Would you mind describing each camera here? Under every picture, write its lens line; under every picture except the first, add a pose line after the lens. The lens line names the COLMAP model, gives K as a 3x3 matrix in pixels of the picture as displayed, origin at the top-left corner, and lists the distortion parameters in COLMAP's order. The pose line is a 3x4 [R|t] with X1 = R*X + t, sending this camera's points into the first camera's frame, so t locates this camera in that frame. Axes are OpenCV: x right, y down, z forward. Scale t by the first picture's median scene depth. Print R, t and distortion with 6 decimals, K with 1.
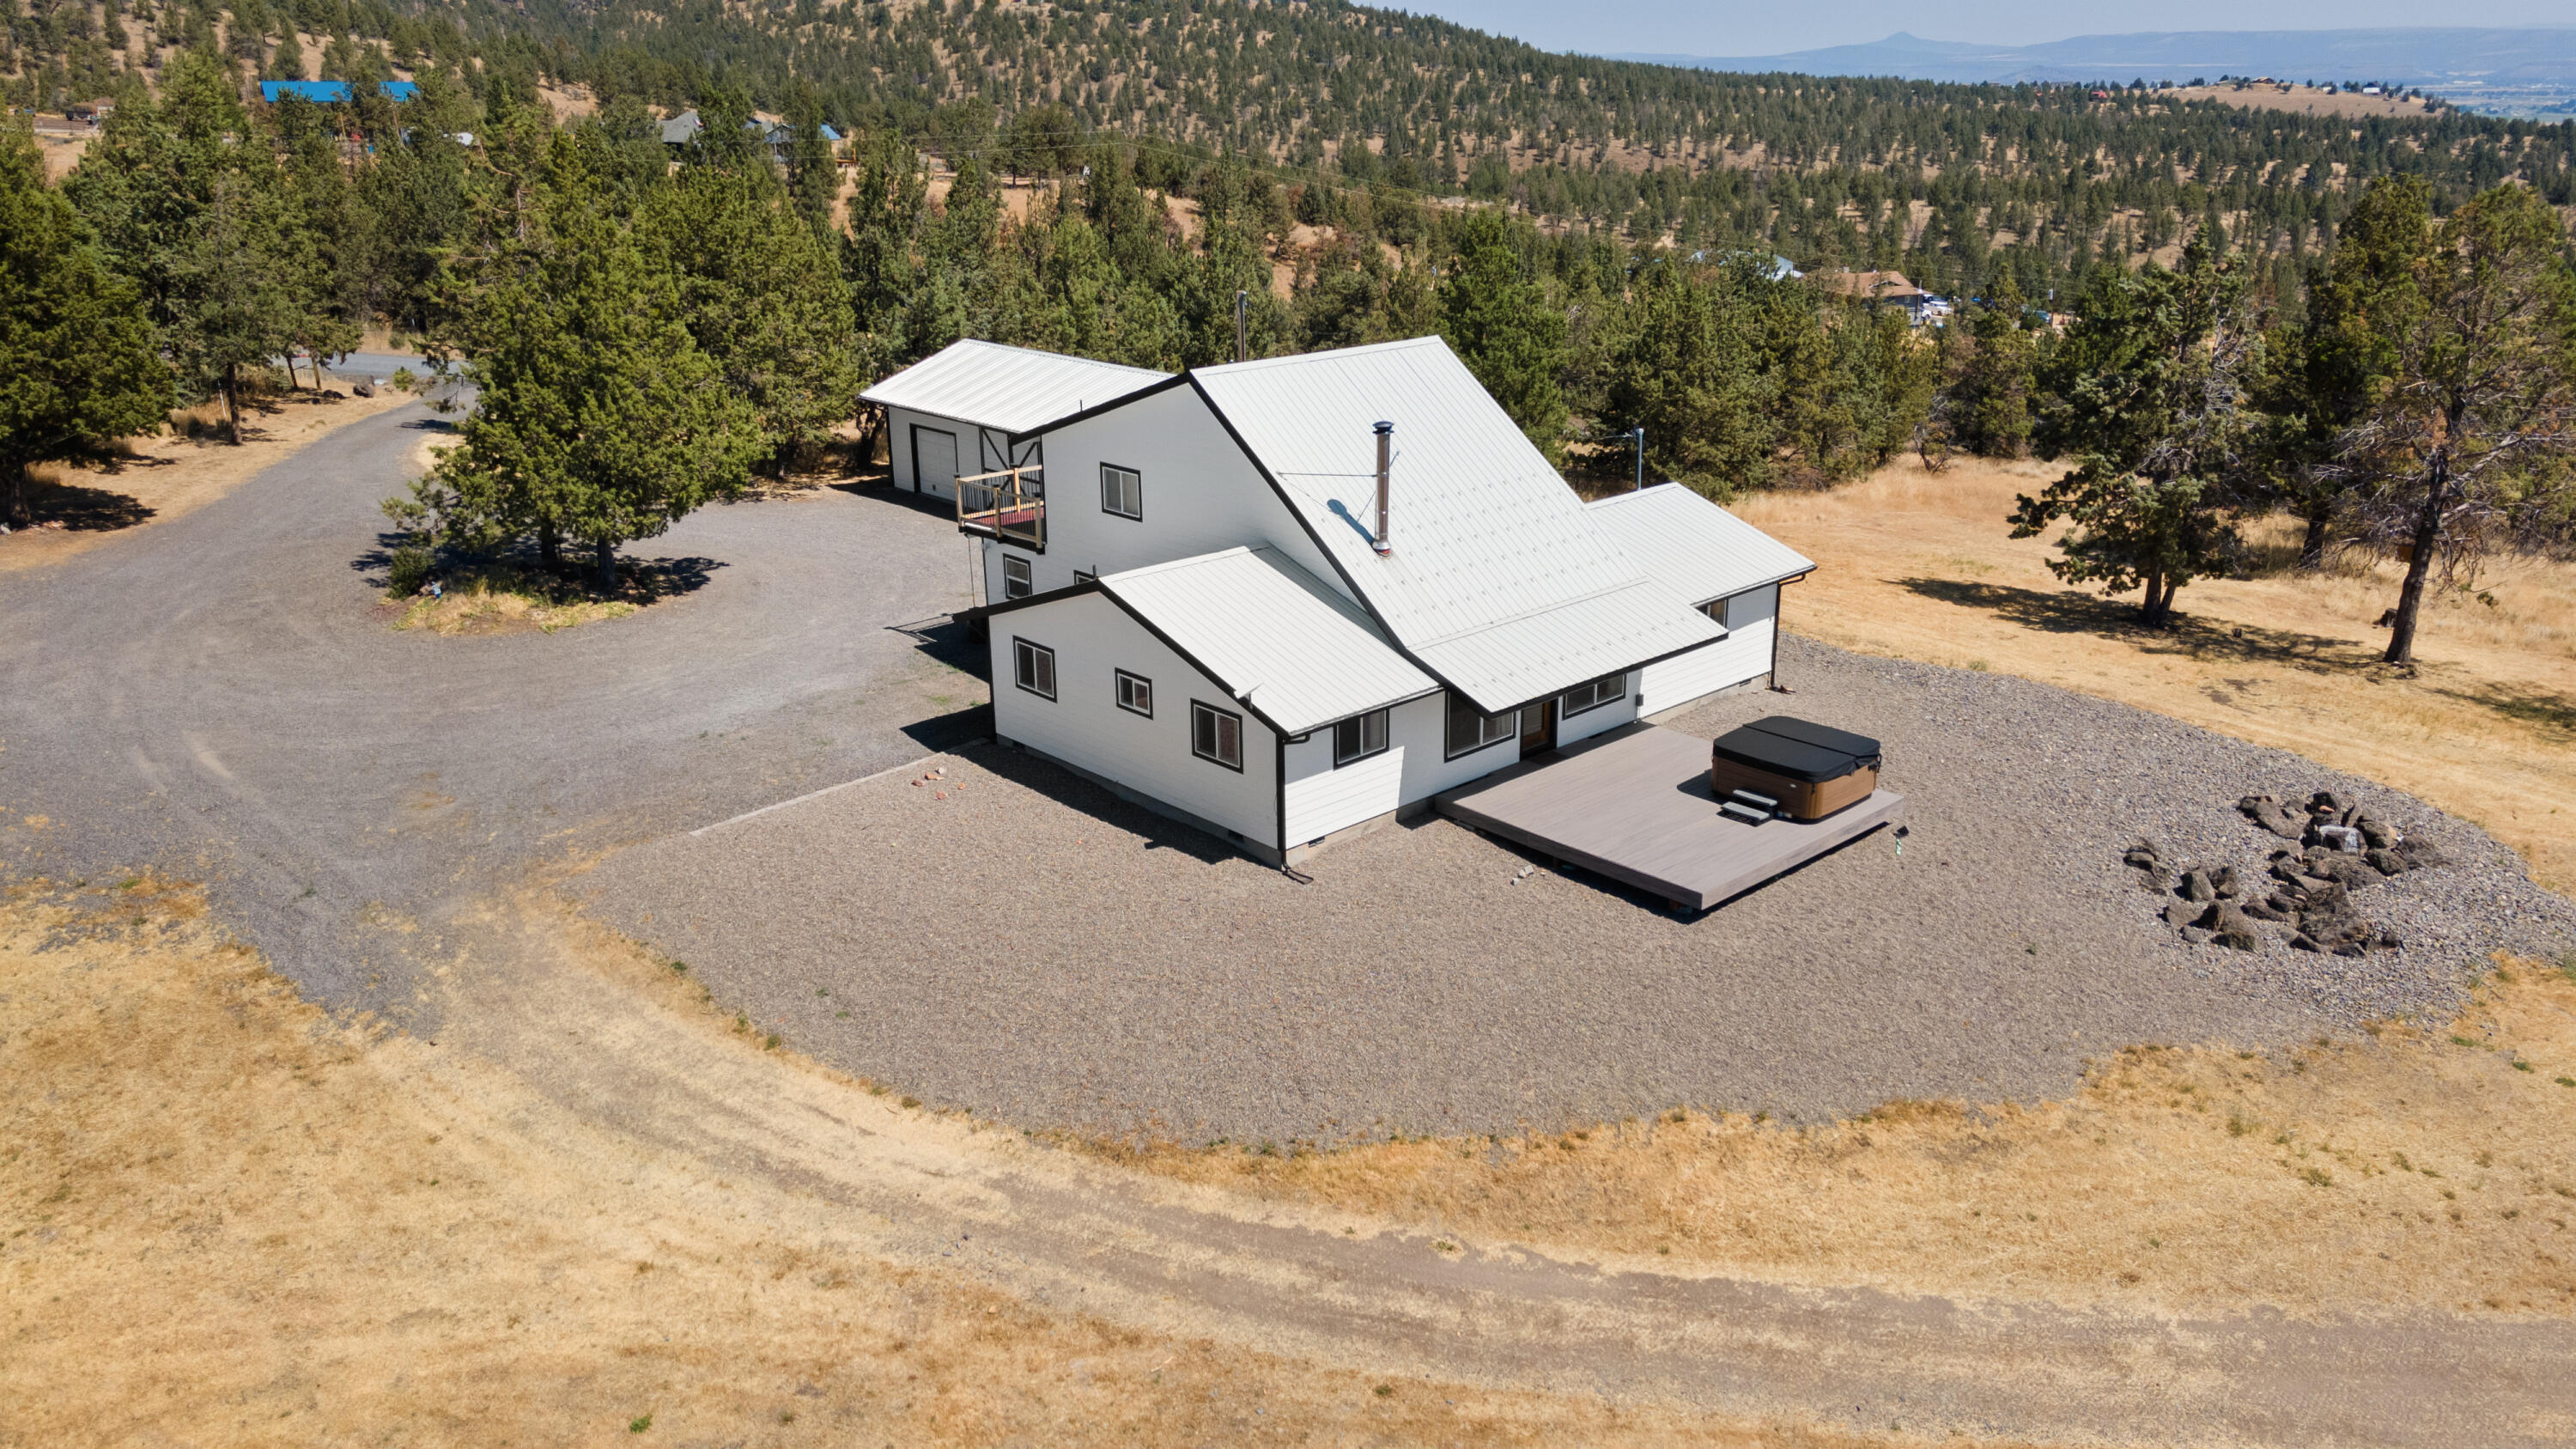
lens RADIAL K [[1860.6, 0, 1290.3], [0, 1860.6, 758.7], [0, 0, 1]] dist [0.028157, -0.001904]
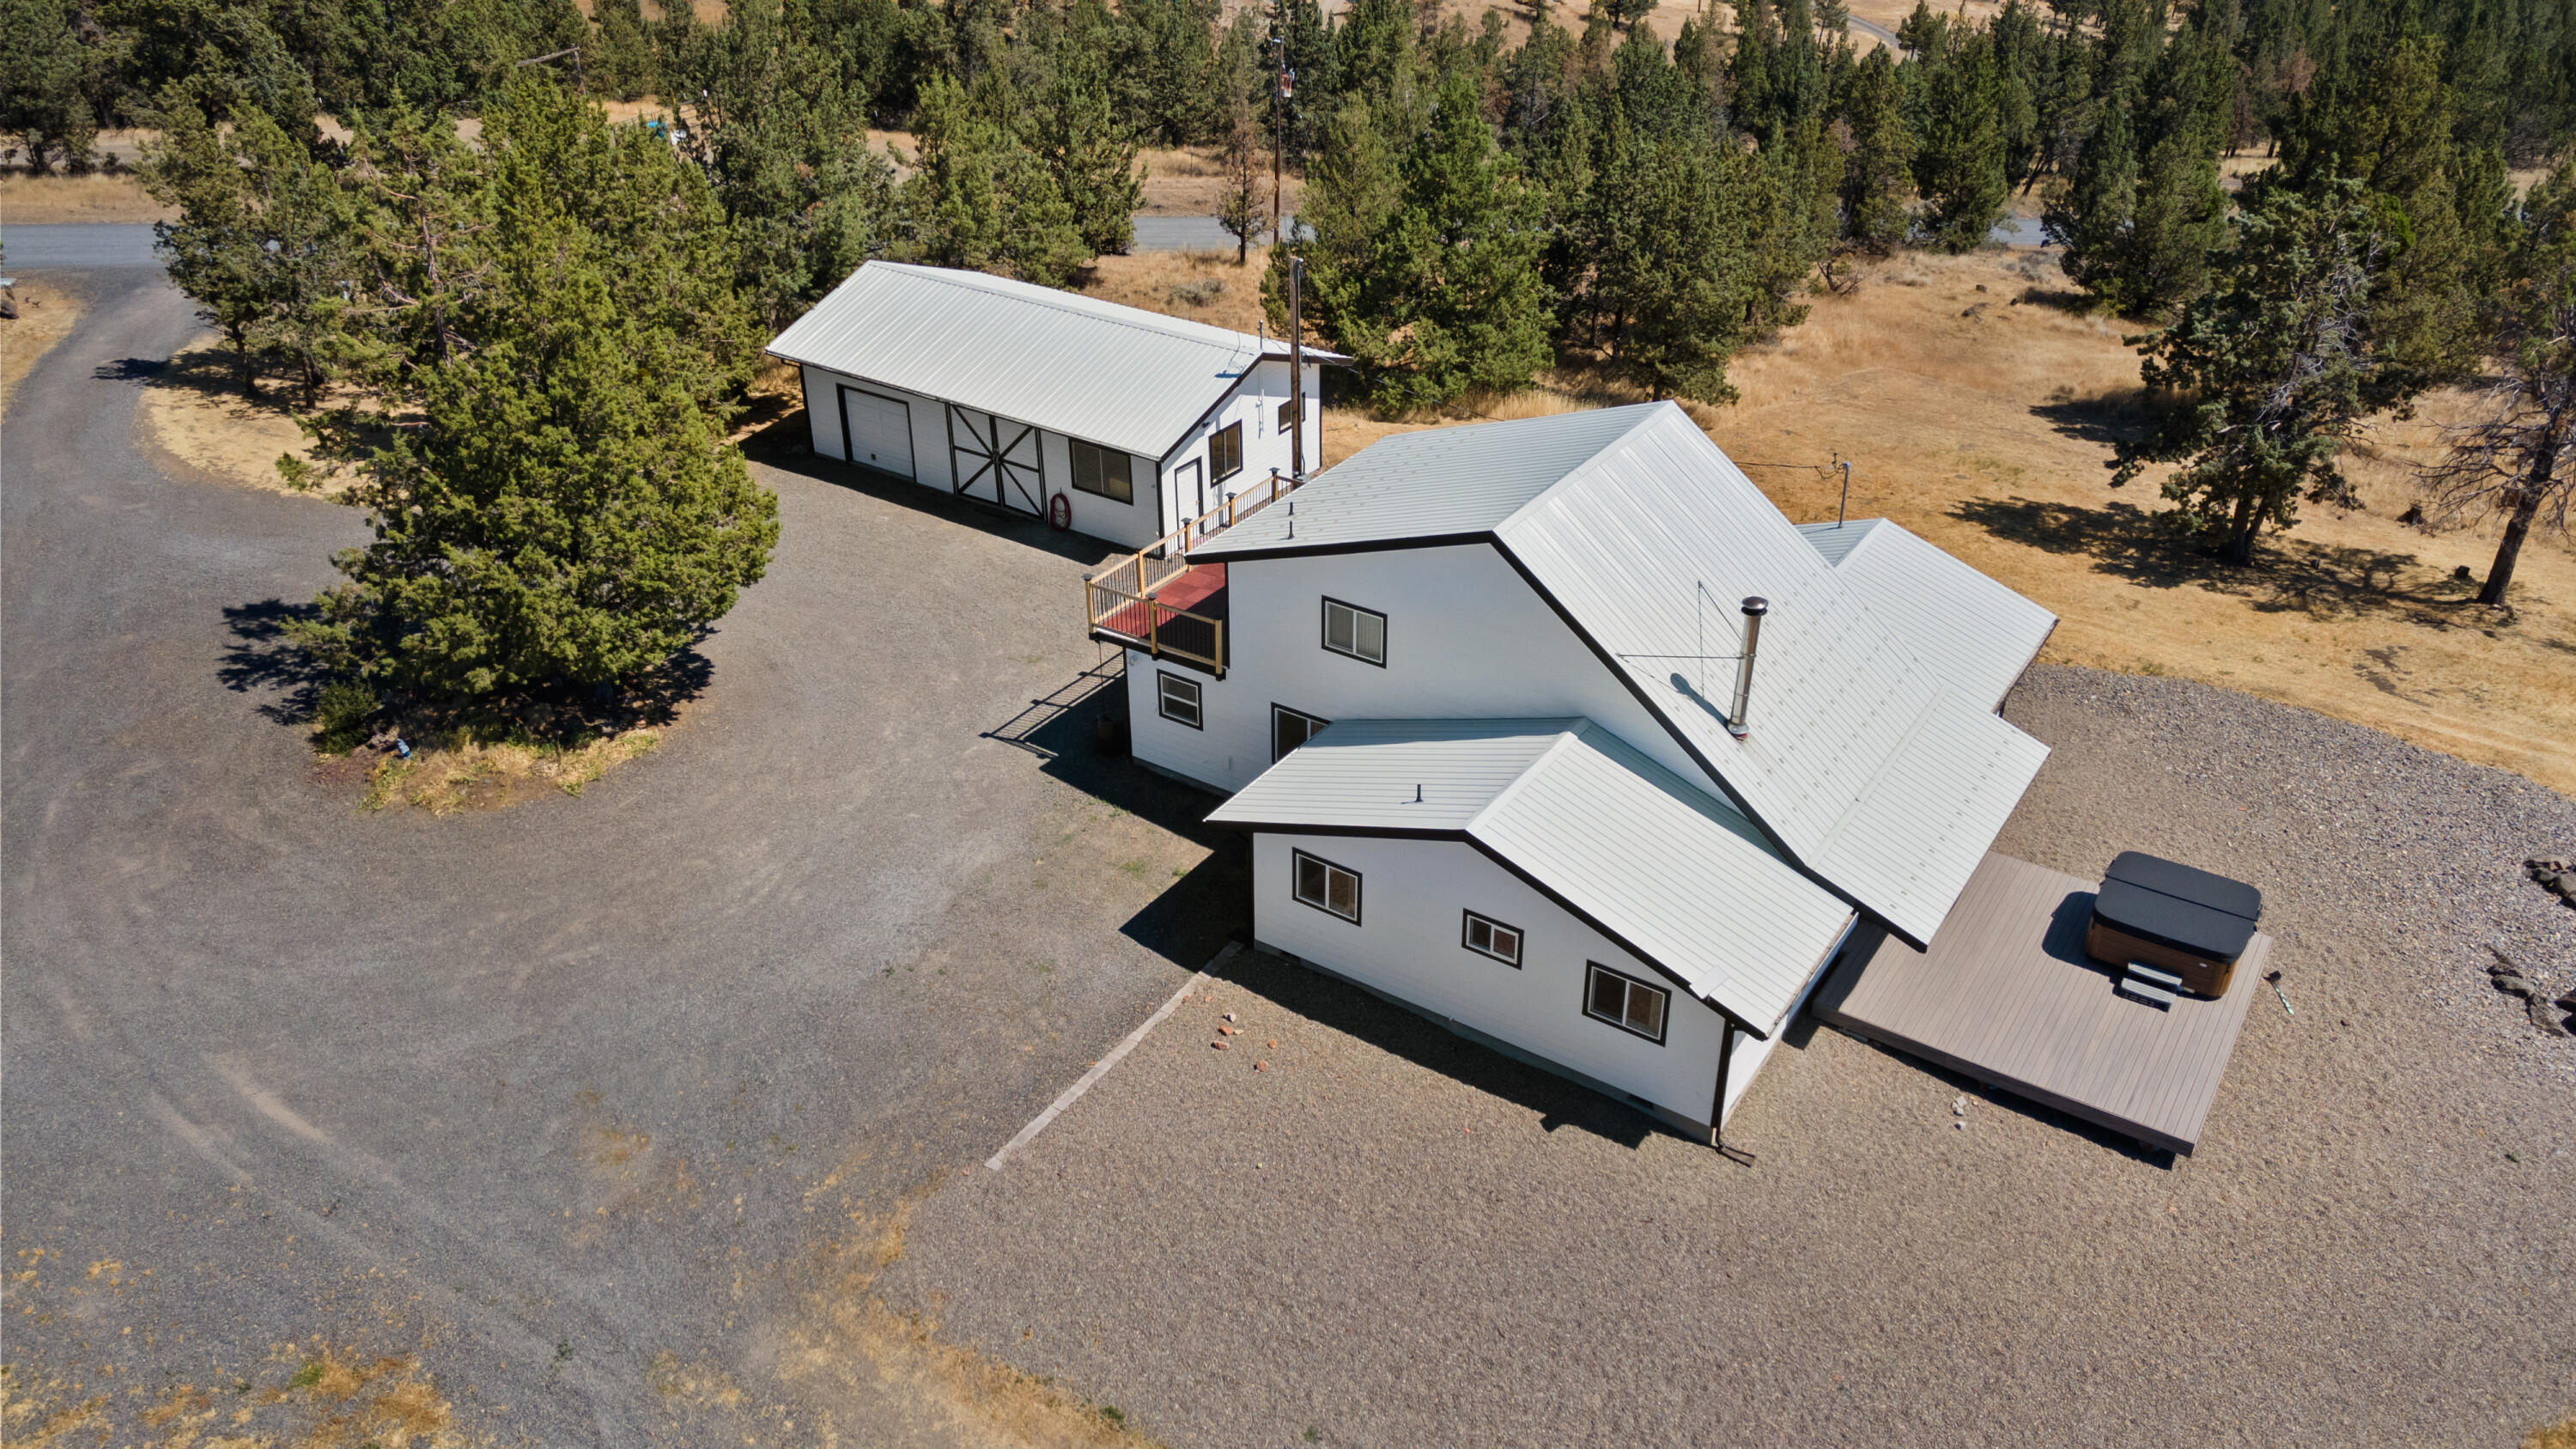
lens RADIAL K [[1896.1, 0, 1288.0], [0, 1896.1, 724.5], [0, 0, 1]] dist [0.031035, 0.002357]
pose [[0.974149, -0.107382, 0.198754, -0.301682], [0.071569, 0.981182, 0.179330, -0.262949], [-0.214271, -0.160470, 0.963503, 0.167511]]
